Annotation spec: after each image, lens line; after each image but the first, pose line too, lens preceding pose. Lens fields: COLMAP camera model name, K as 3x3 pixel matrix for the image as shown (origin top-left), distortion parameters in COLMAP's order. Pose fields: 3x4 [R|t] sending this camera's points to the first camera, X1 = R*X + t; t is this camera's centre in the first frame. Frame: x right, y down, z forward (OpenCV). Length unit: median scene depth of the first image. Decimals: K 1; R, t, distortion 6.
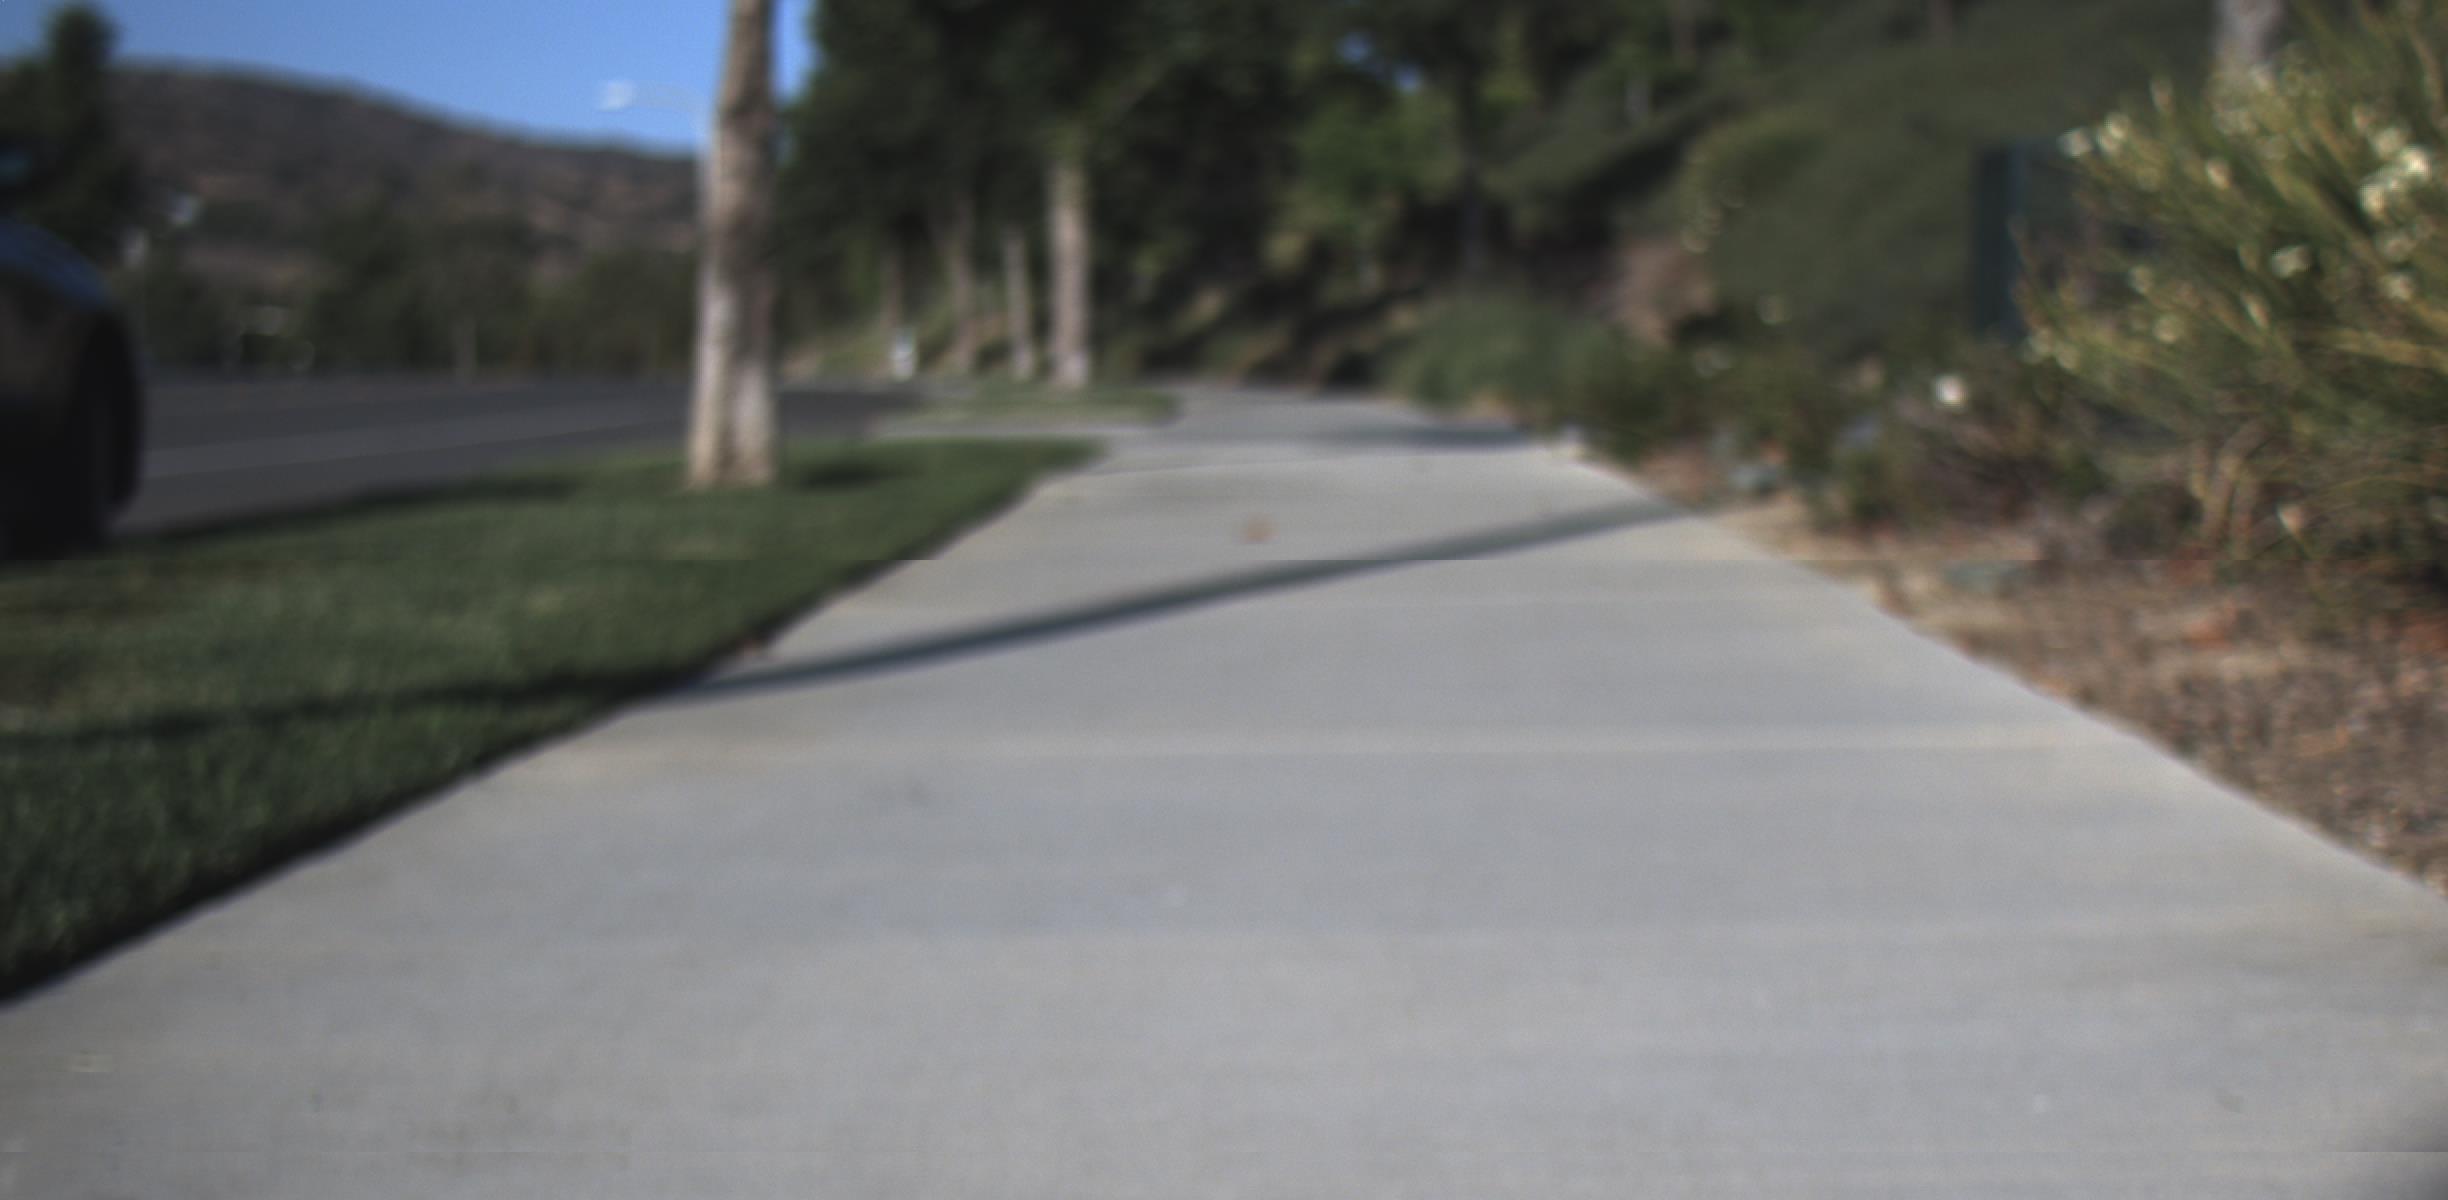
lens RADIAL K [[6591.1, 0, 1258.6], [0, 6591.1, 600.7], [0, 0, 1]] dist [0.134411, 5.947908]
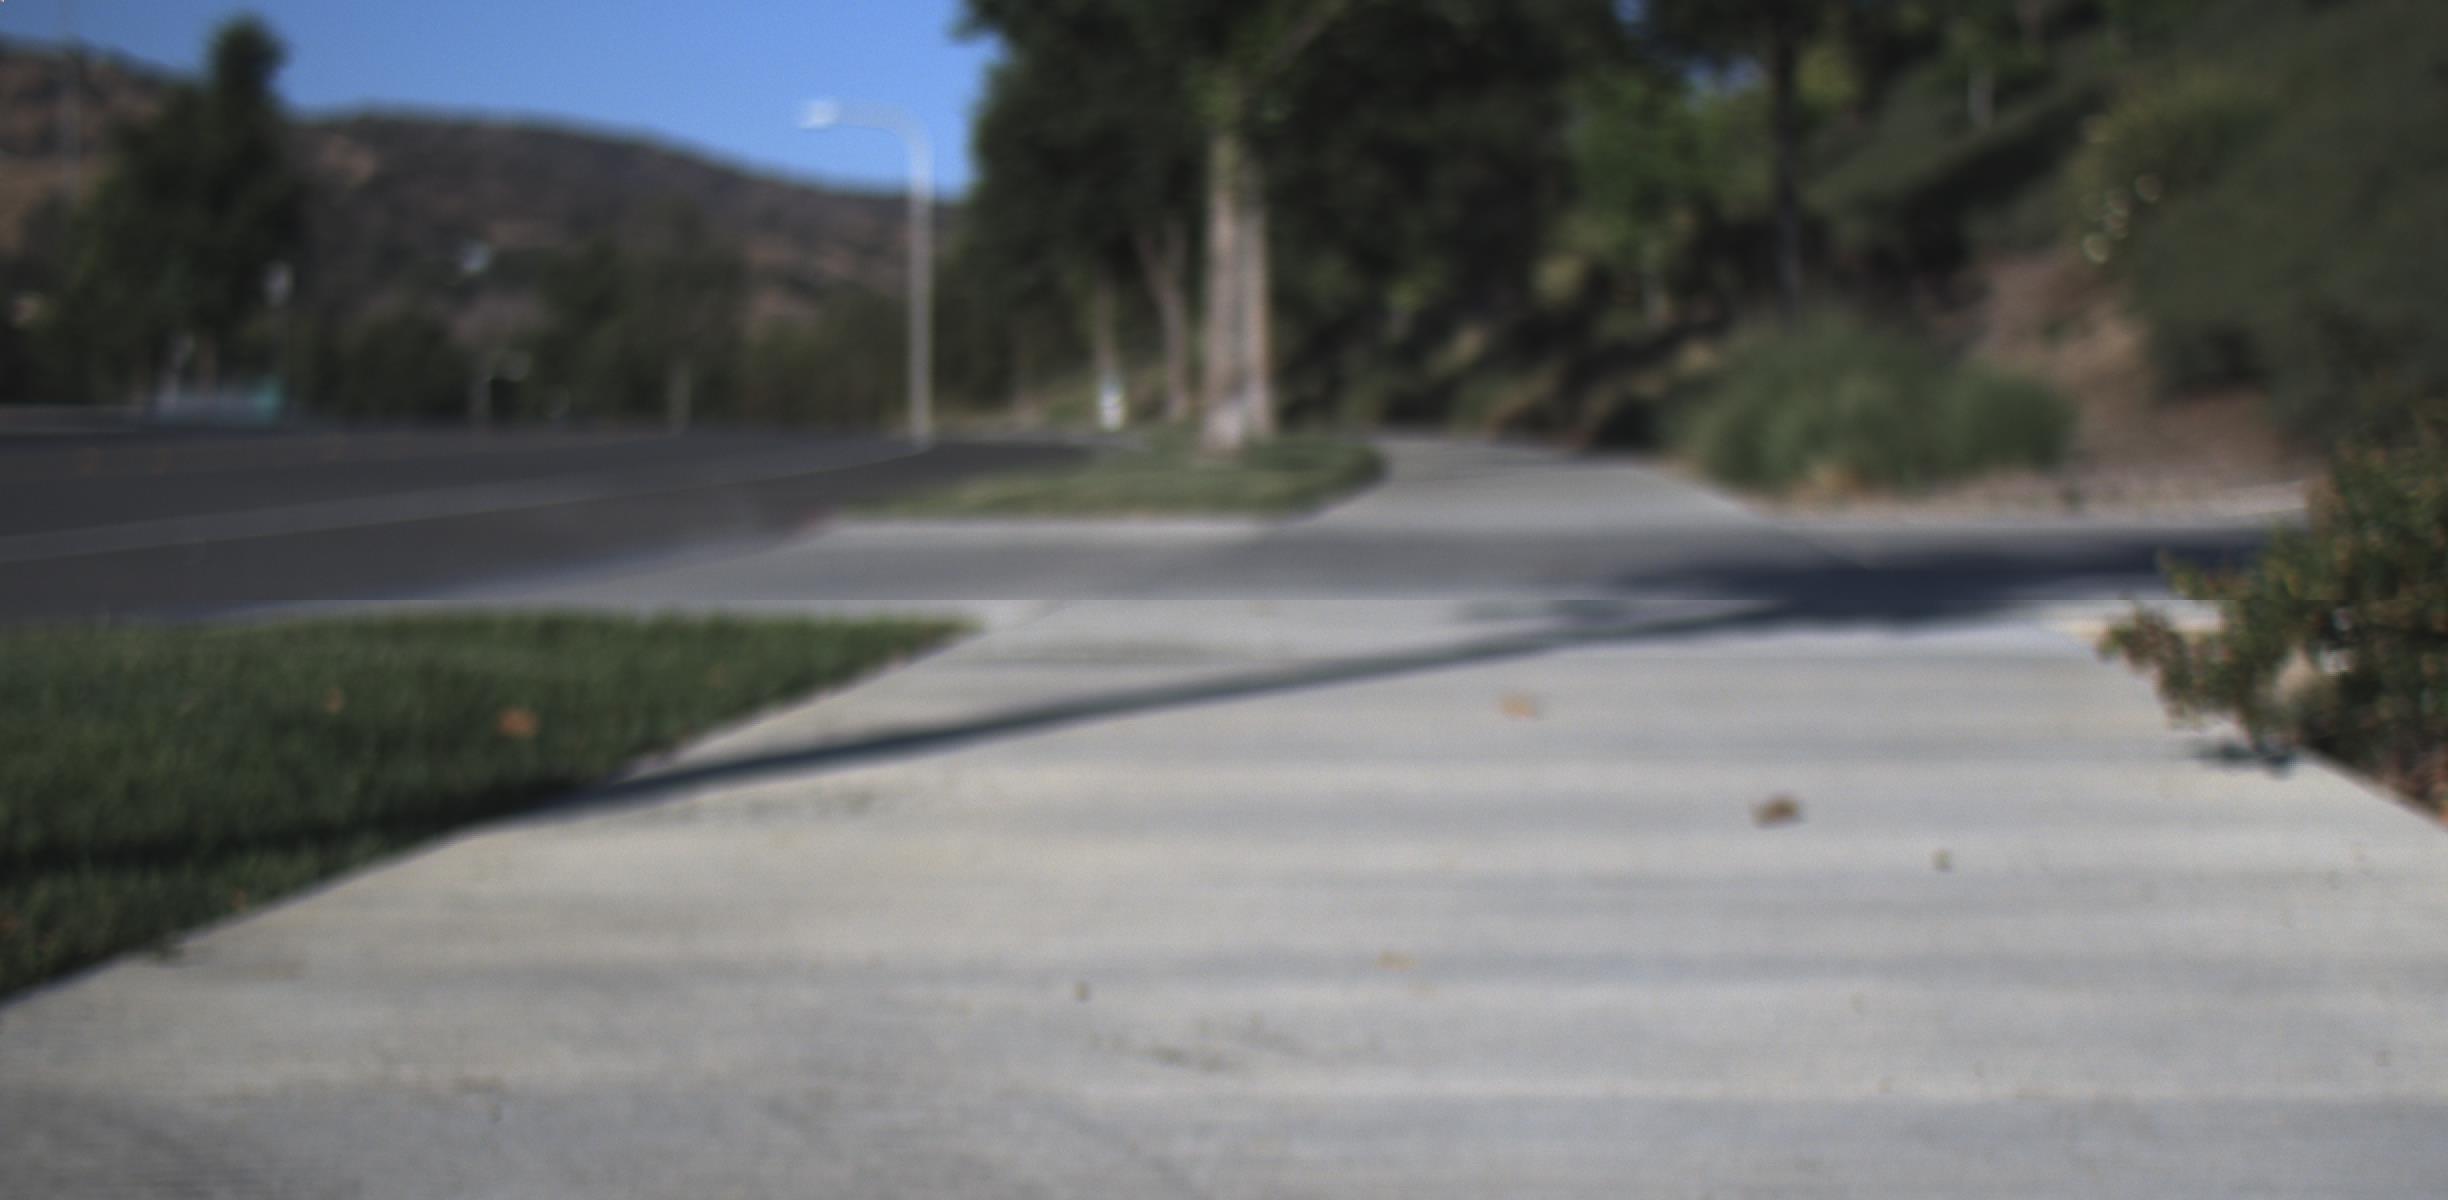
lens RADIAL K [[6591.1, 0, 1258.6], [0, 6591.1, 600.7], [0, 0, 1]] dist [0.134411, 5.947908]
pose [[0.999008, 0.001083, -0.044515, 0.004172], [-0.001397, 0.999974, -0.007011, -0.007410], [0.044506, 0.007067, 0.998984, 0.190880]]
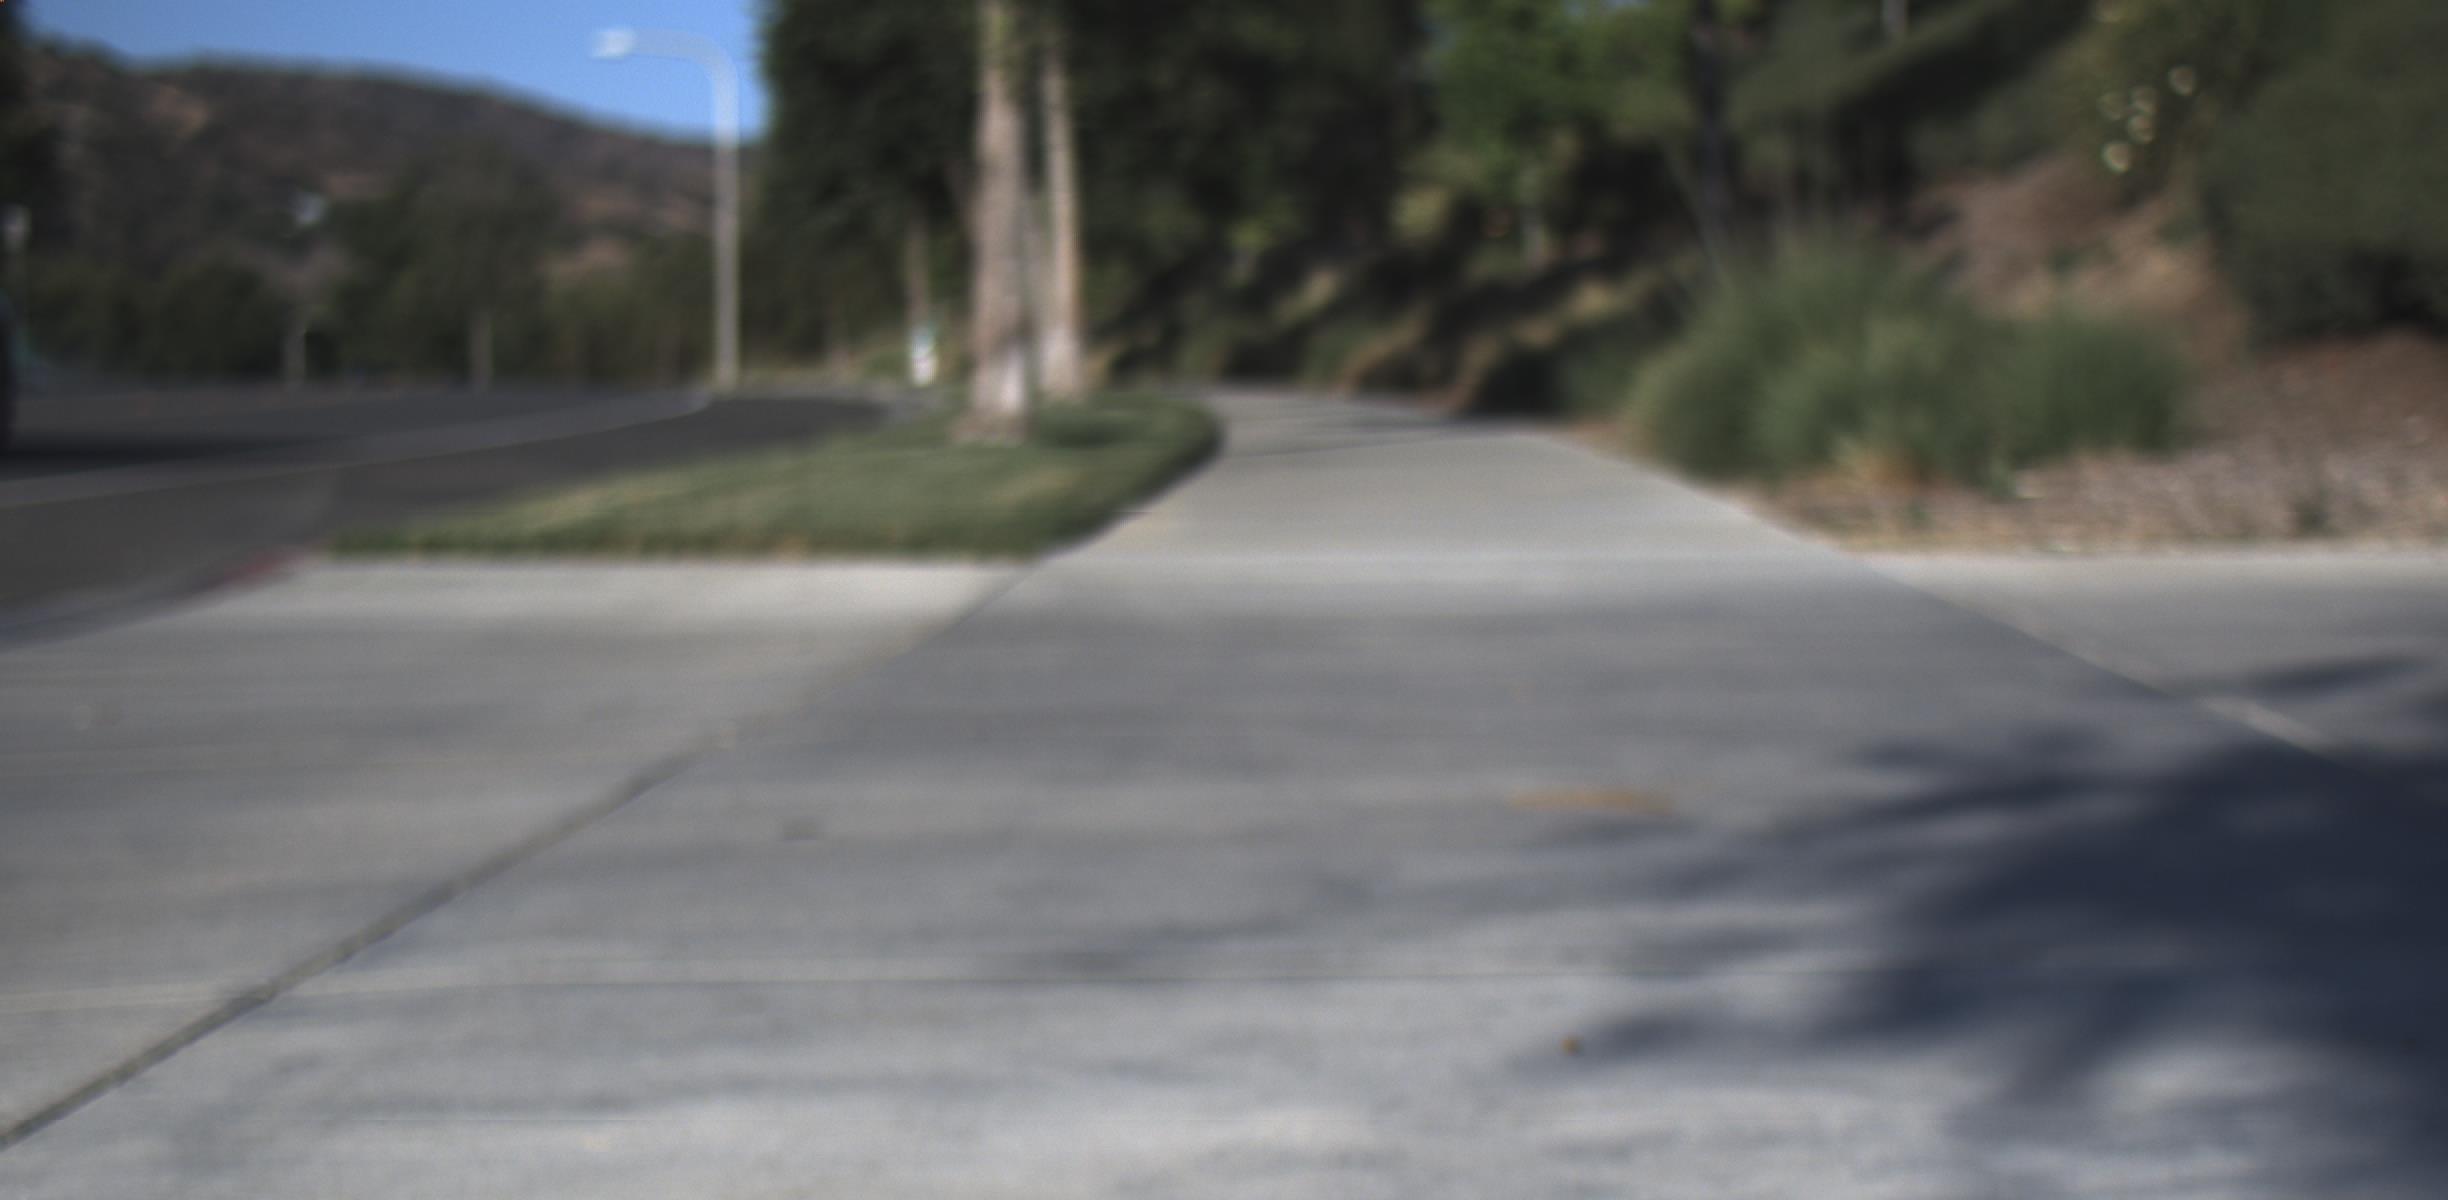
lens RADIAL K [[6591.1, 0, 1258.6], [0, 6591.1, 600.7], [0, 0, 1]] dist [0.134411, 5.947908]
pose [[0.999746, -0.005414, -0.021865, 0.002171], [0.005432, 0.999985, 0.000762, -0.012007], [0.021860, -0.000880, 0.999761, 0.304531]]
